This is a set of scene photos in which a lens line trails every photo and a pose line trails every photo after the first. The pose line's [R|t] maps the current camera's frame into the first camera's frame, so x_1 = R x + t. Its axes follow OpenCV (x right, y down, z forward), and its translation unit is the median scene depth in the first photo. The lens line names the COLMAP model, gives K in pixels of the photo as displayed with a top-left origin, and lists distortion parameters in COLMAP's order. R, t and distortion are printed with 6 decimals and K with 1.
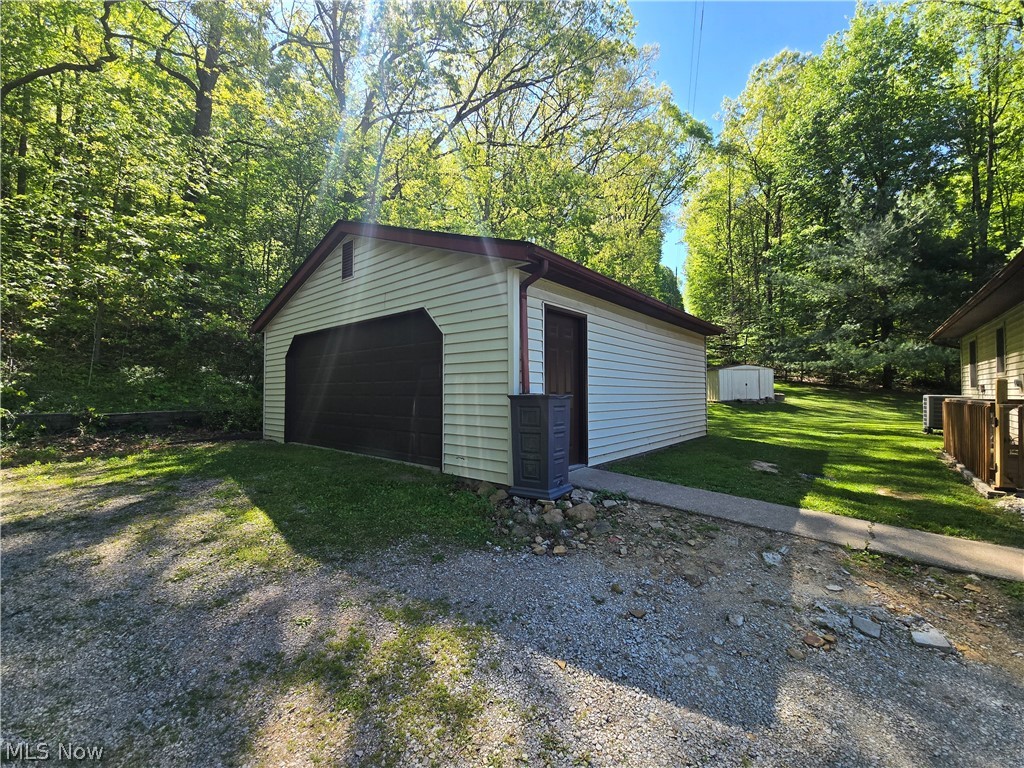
lens RADIAL K [[410.8, 0, 512.0], [0, 410.8, 384.0], [0, 0, 1]] dist [-0.001218, -0.000121]
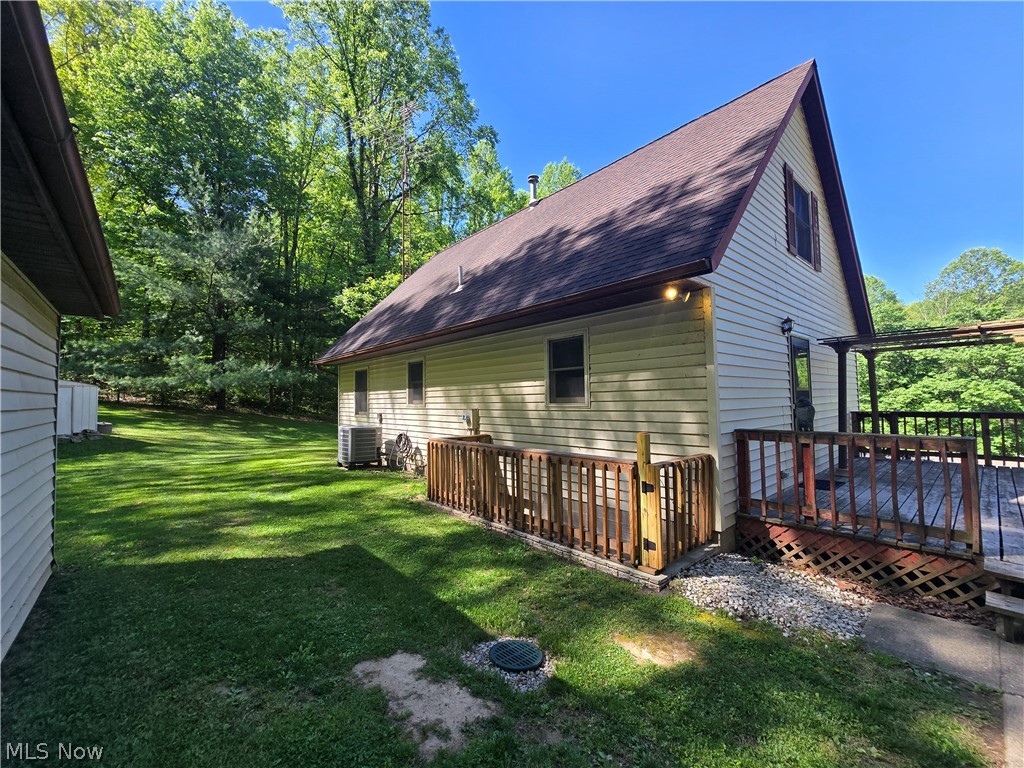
lens RADIAL K [[421.9, 0, 509.3], [0, 421.9, 380.9], [0, 0, 1]] dist [-0.001171, -0.000177]
pose [[0.150302, 0.042222, 0.987738, 0.061011], [-0.001433, 0.999096, -0.042490, -0.016370], [-0.988639, 0.004971, 0.150227, 0.234818]]
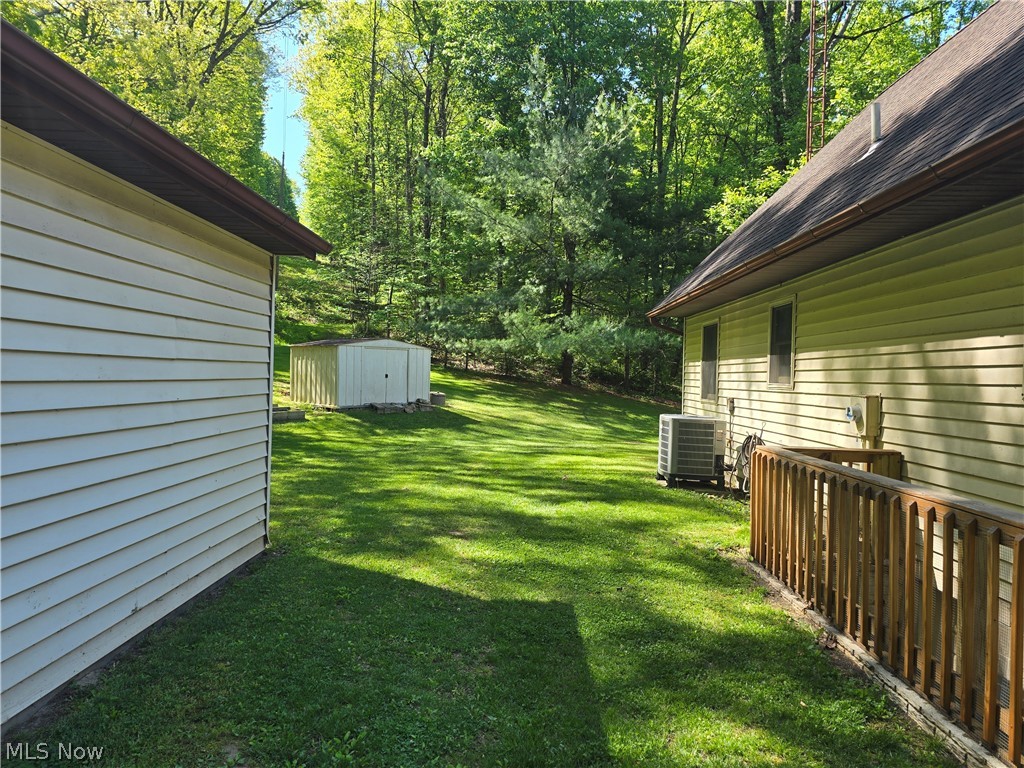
lens RADIAL K [[685.8, 0, 516.6], [0, 685.8, 378.6], [0, 0, 1]] dist [0.062839, -0.065591]
pose [[0.764393, 0.018996, 0.644471, 0.115935], [-0.036990, 0.999212, 0.014421, -0.013647], [-0.643689, -0.034862, 0.764493, 0.195498]]
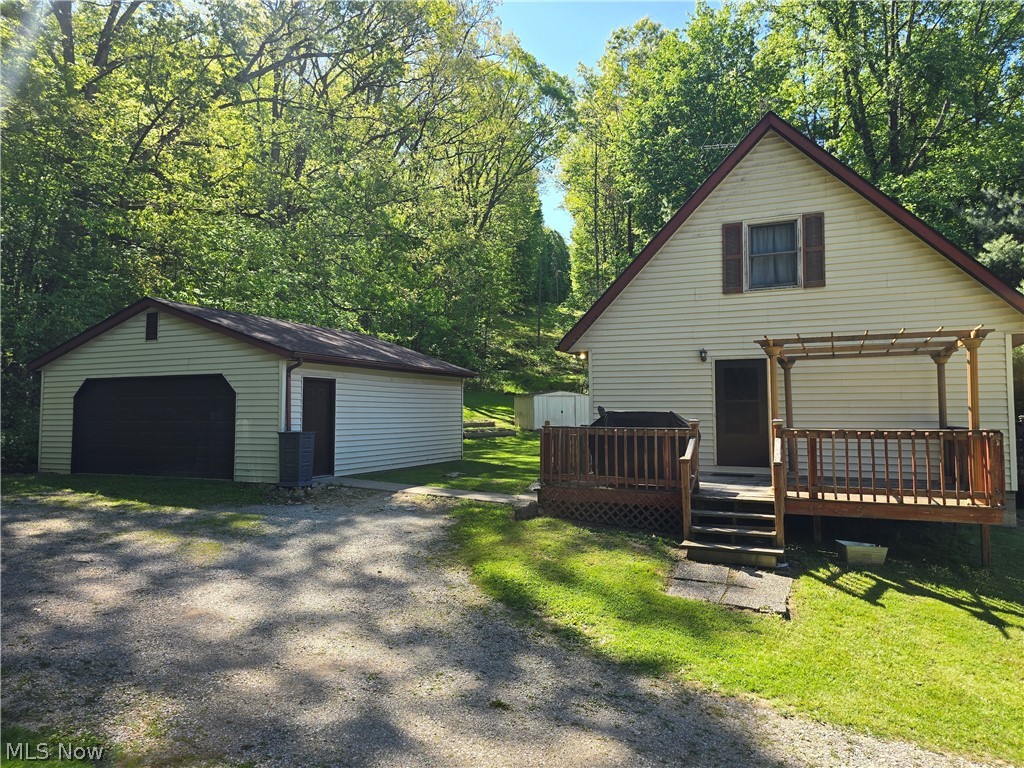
lens RADIAL K [[685.8, 0, 516.6], [0, 685.8, 378.6], [0, 0, 1]] dist [0.062839, -0.065591]
pose [[0.961171, 0.014148, 0.275592, 0.032603], [-0.005318, 0.999449, -0.032762, -0.023244], [-0.275903, 0.030025, 0.960716, -0.449720]]
